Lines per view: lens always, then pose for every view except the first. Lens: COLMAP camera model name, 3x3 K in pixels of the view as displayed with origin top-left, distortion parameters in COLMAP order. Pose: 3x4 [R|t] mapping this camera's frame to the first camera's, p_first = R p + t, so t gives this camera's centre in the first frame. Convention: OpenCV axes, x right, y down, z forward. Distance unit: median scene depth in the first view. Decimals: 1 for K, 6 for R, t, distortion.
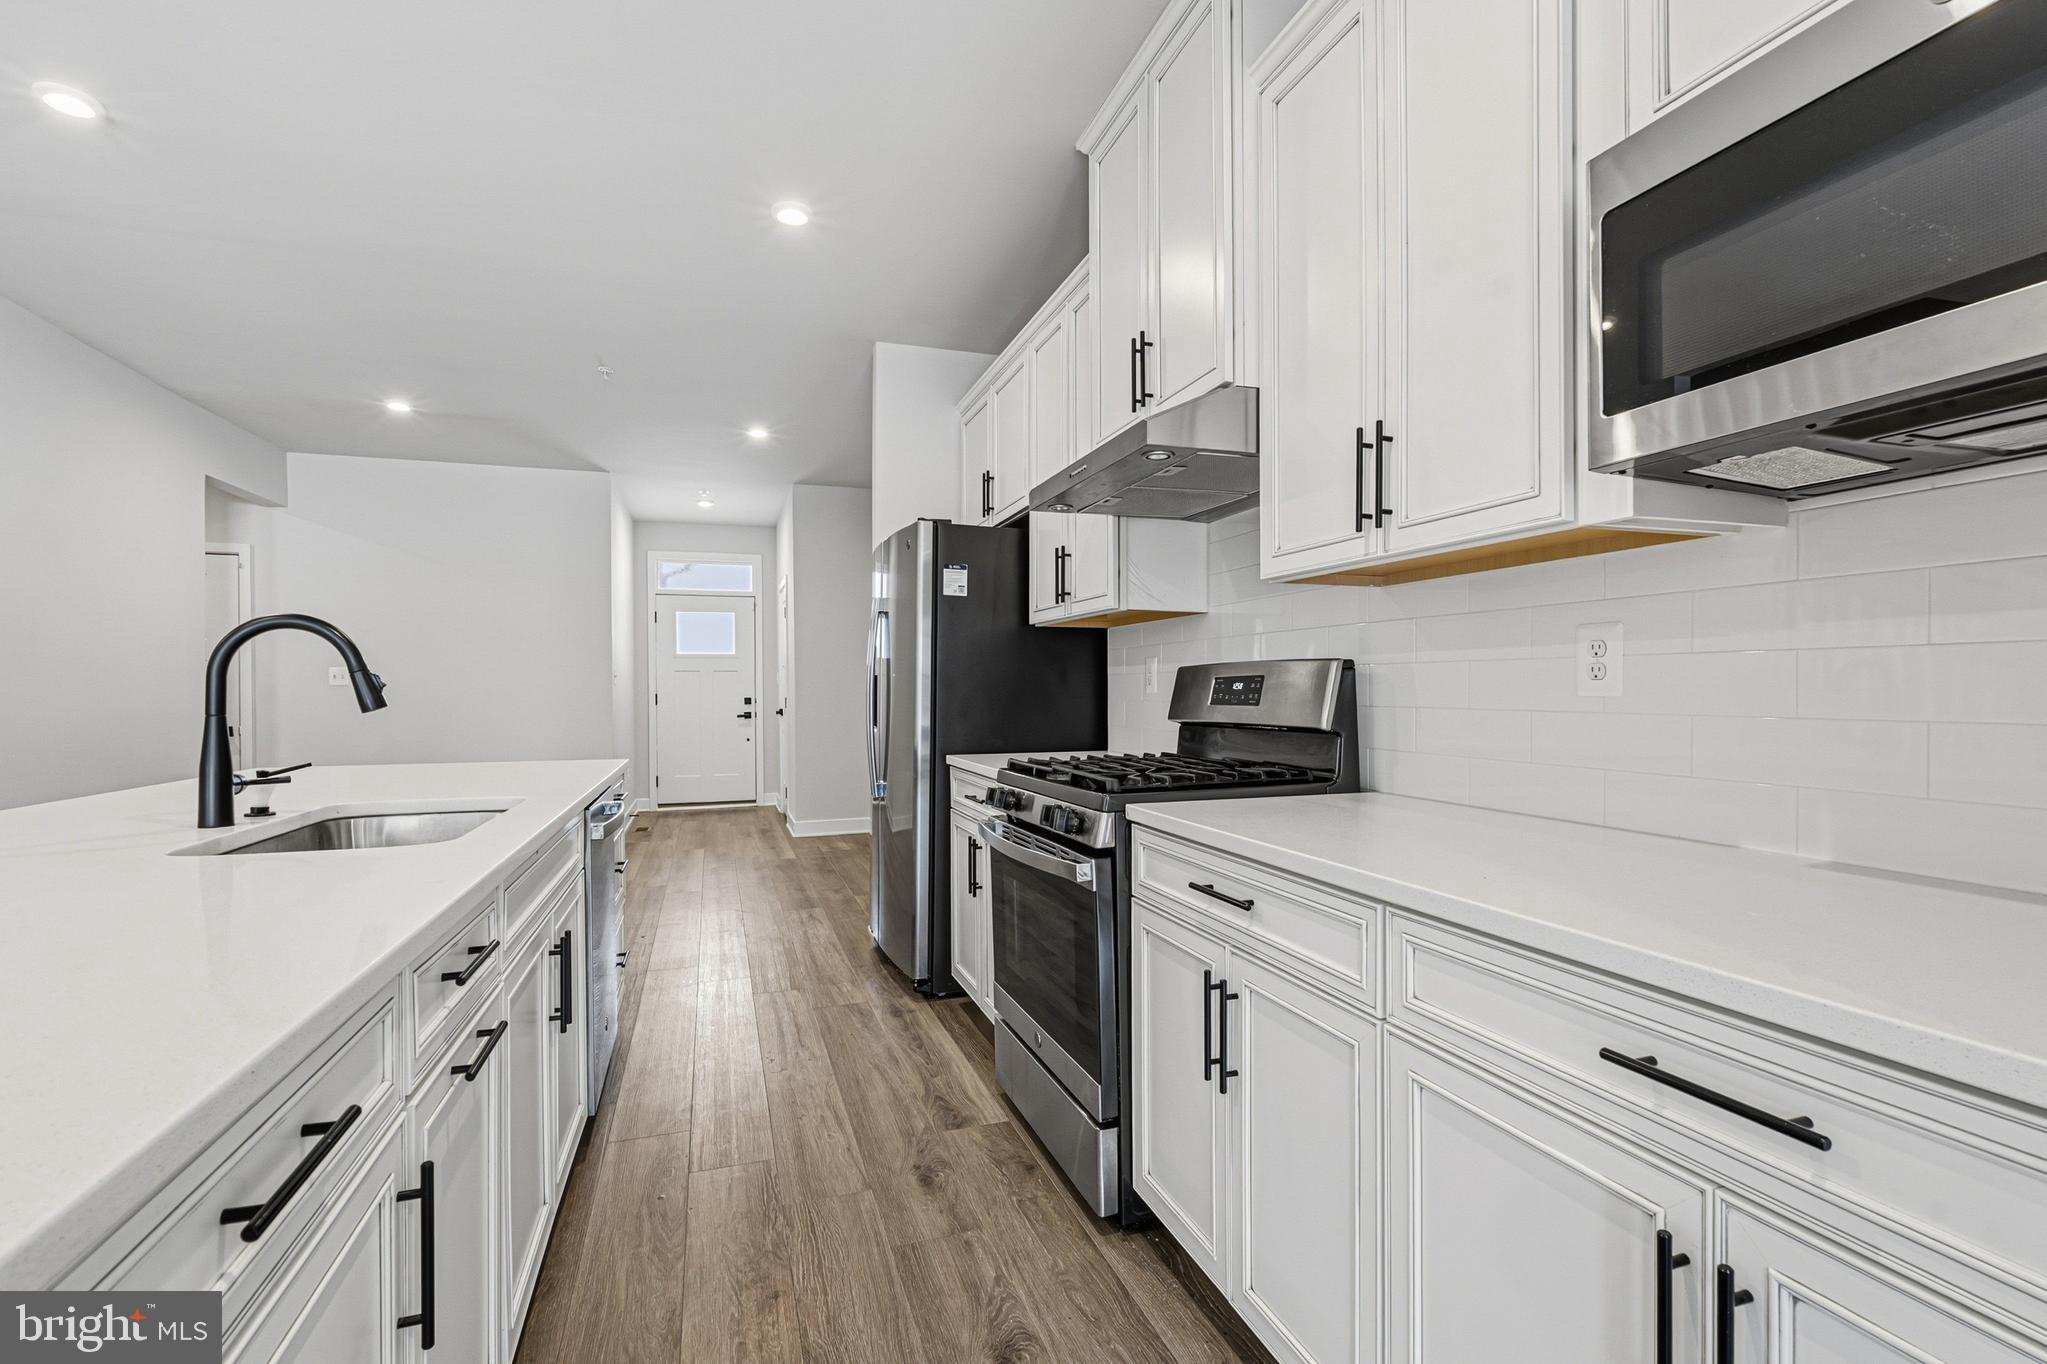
lens RADIAL K [[941.7, 0, 1024.4], [0, 941.7, 697.4], [0, 0, 1]] dist [-0.003286, -0.000055]
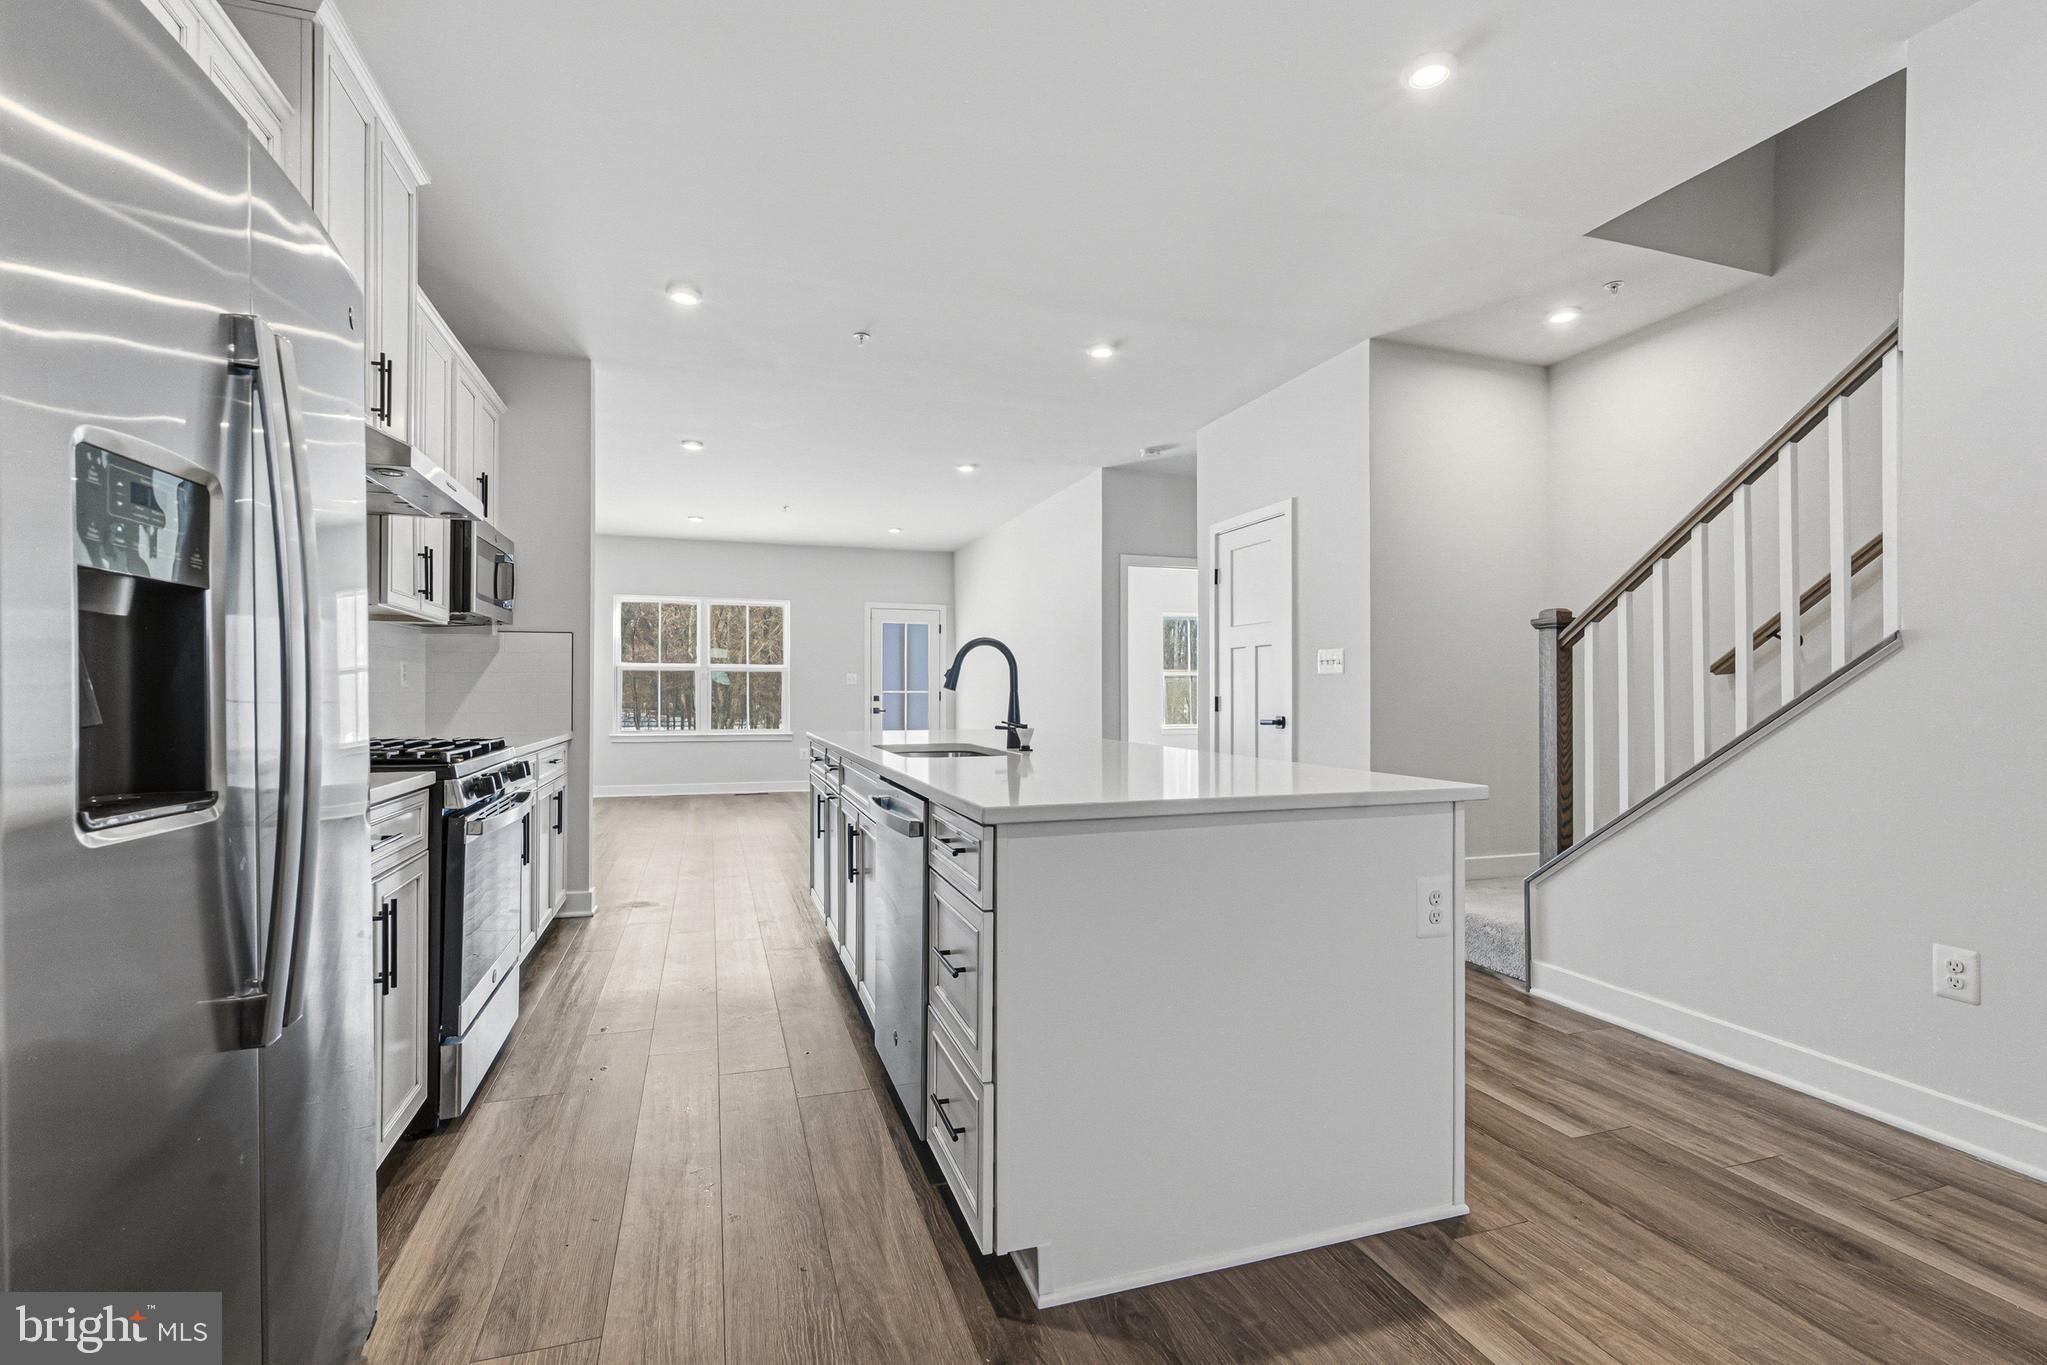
lens RADIAL K [[932.4, 0, 1026.3], [0, 932.4, 689.0], [0, 0, 1]] dist [0.002700, 0.000188]
pose [[-0.999944, 0.004084, -0.009758, -0.510920], [0.004022, 0.999971, 0.006399, 0.001686], [0.009784, 0.006360, -0.999932, 1.734275]]
